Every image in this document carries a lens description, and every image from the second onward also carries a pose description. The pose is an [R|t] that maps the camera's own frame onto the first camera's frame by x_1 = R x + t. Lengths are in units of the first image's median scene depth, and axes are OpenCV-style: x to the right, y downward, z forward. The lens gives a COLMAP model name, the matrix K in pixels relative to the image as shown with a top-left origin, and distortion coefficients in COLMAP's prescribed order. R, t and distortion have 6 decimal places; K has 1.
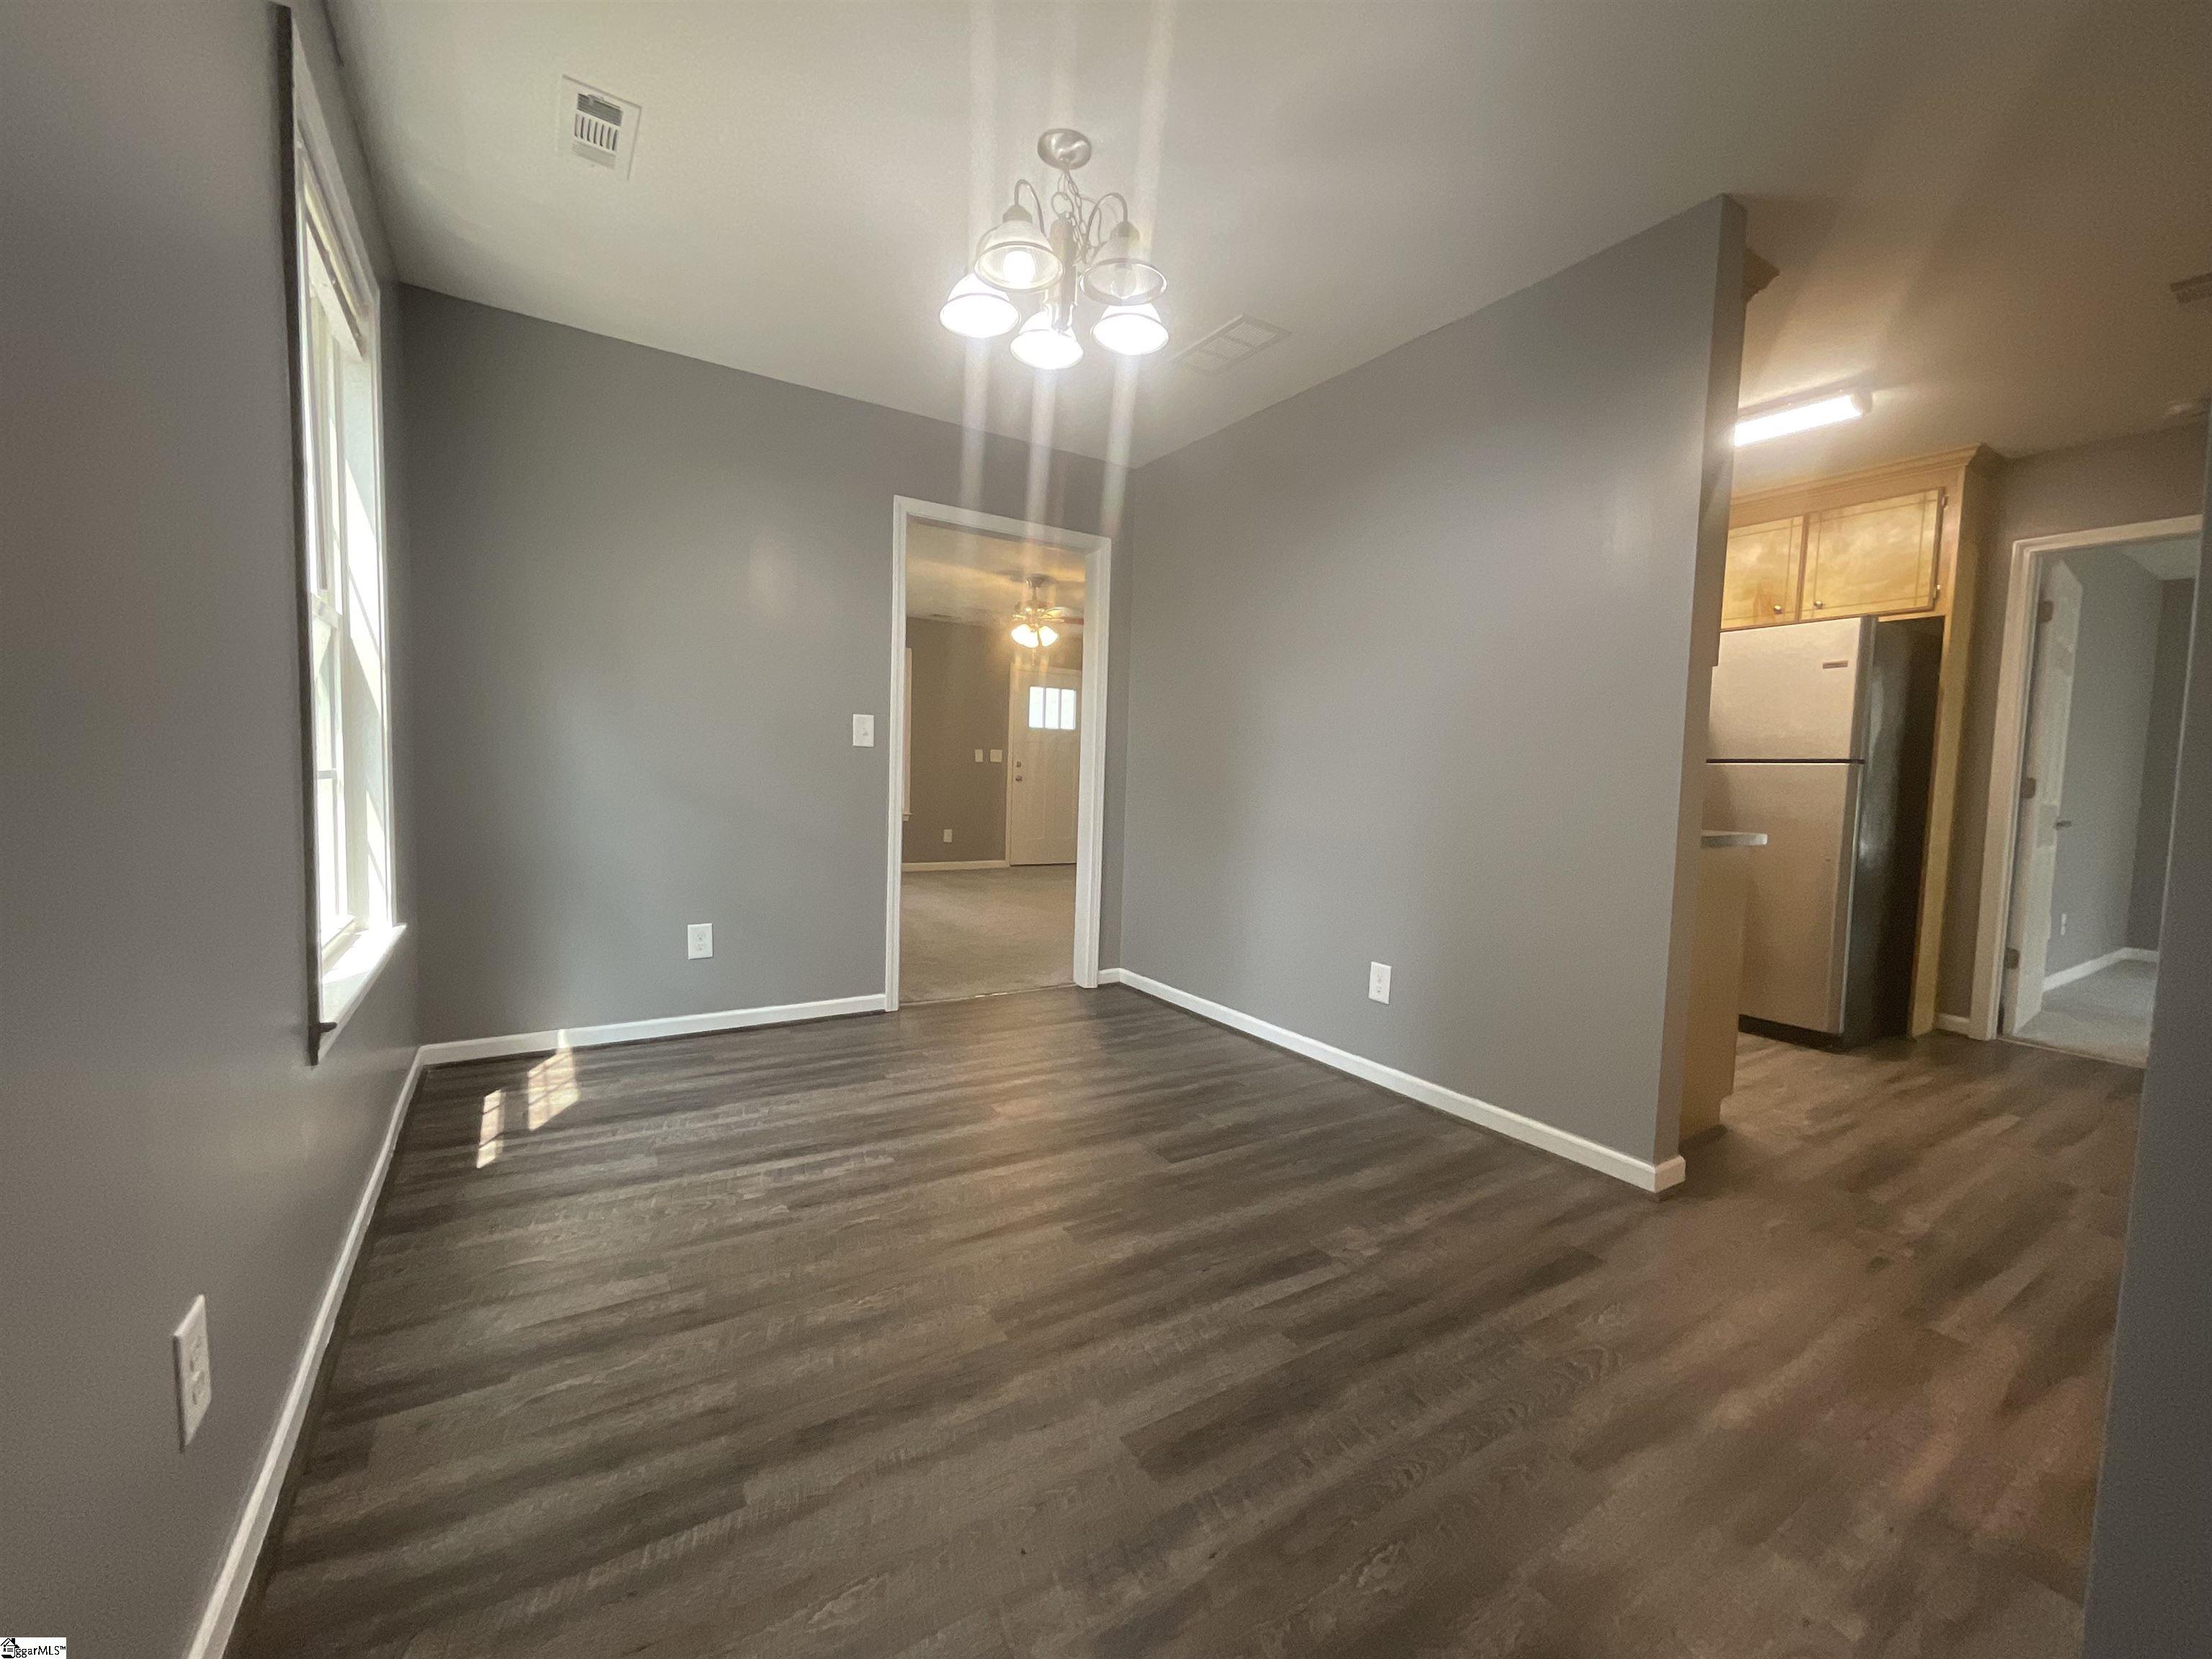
lens RADIAL K [[896.2, 0, 1101.1], [0, 896.2, 834.0], [0, 0, 1]] dist [-0.003601, 0.000001]
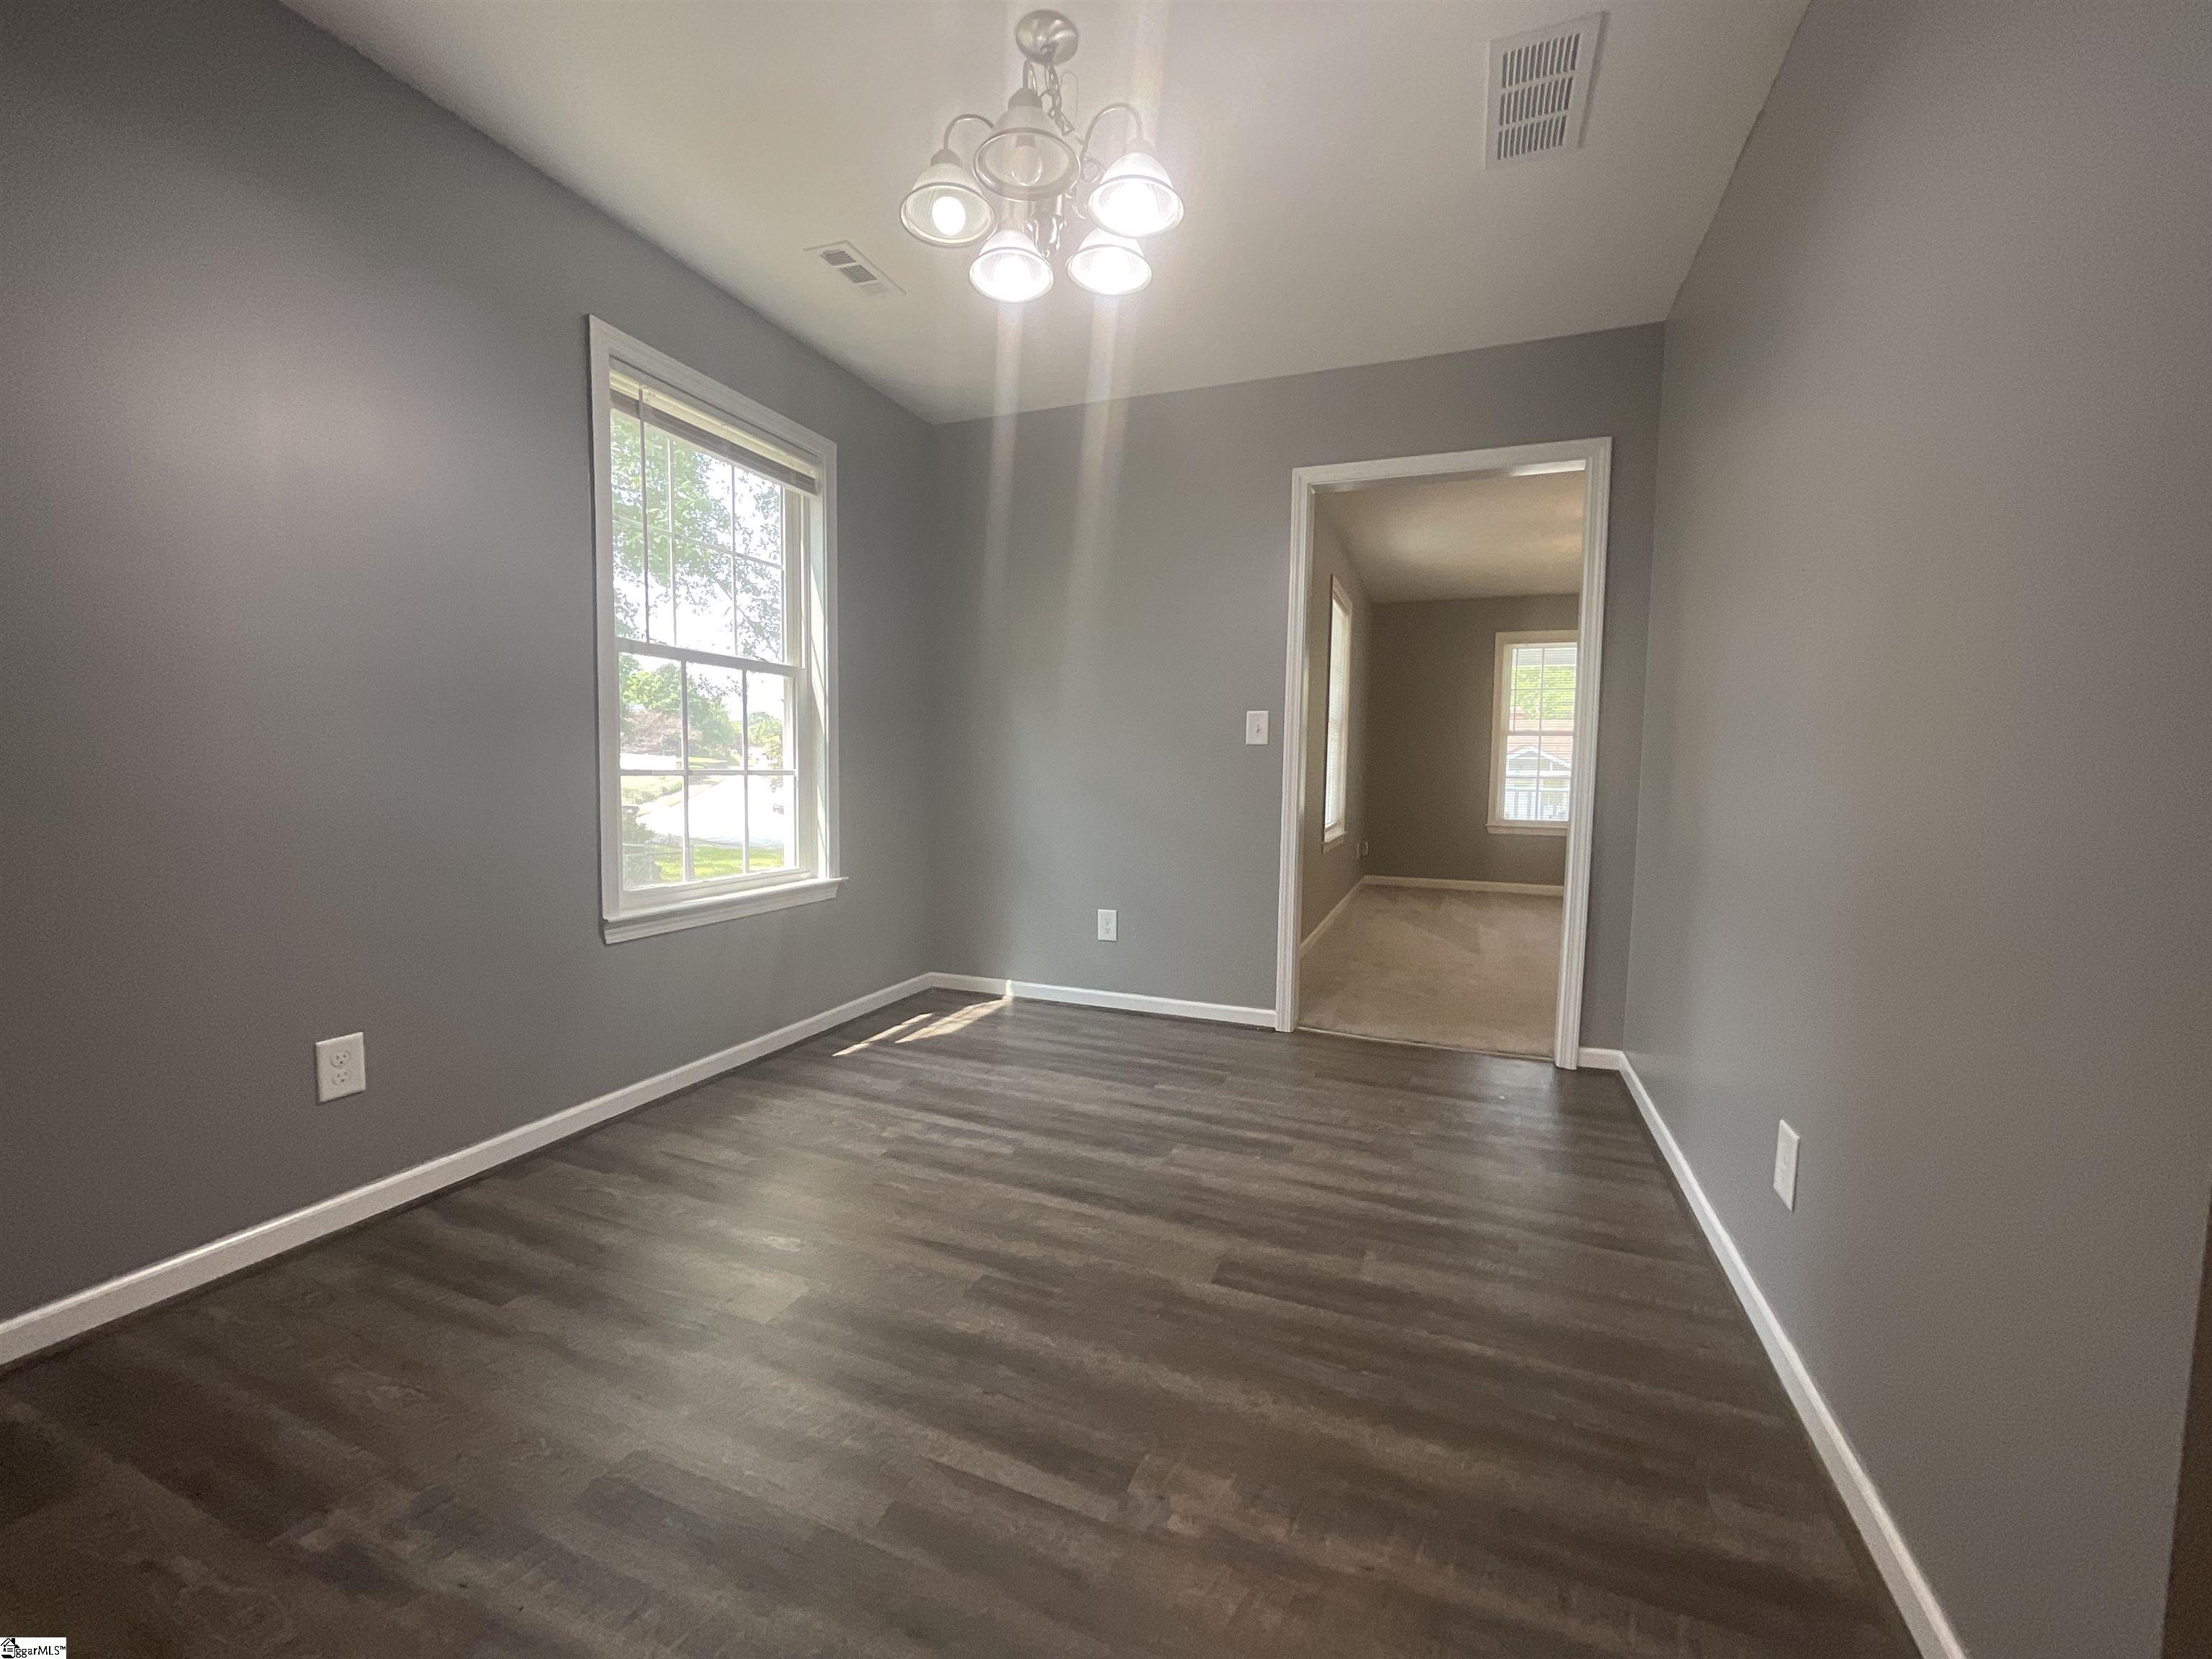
lens RADIAL K [[896.2, 0, 1104.0], [0, 896.2, 827.6], [0, 0, 1]] dist [-0.003601, 0.000001]
pose [[0.586548, 0.035425, -0.809139, 0.557580], [-0.053911, 0.998535, 0.004637, -0.007250], [0.808118, 0.040902, 0.587598, 0.431993]]
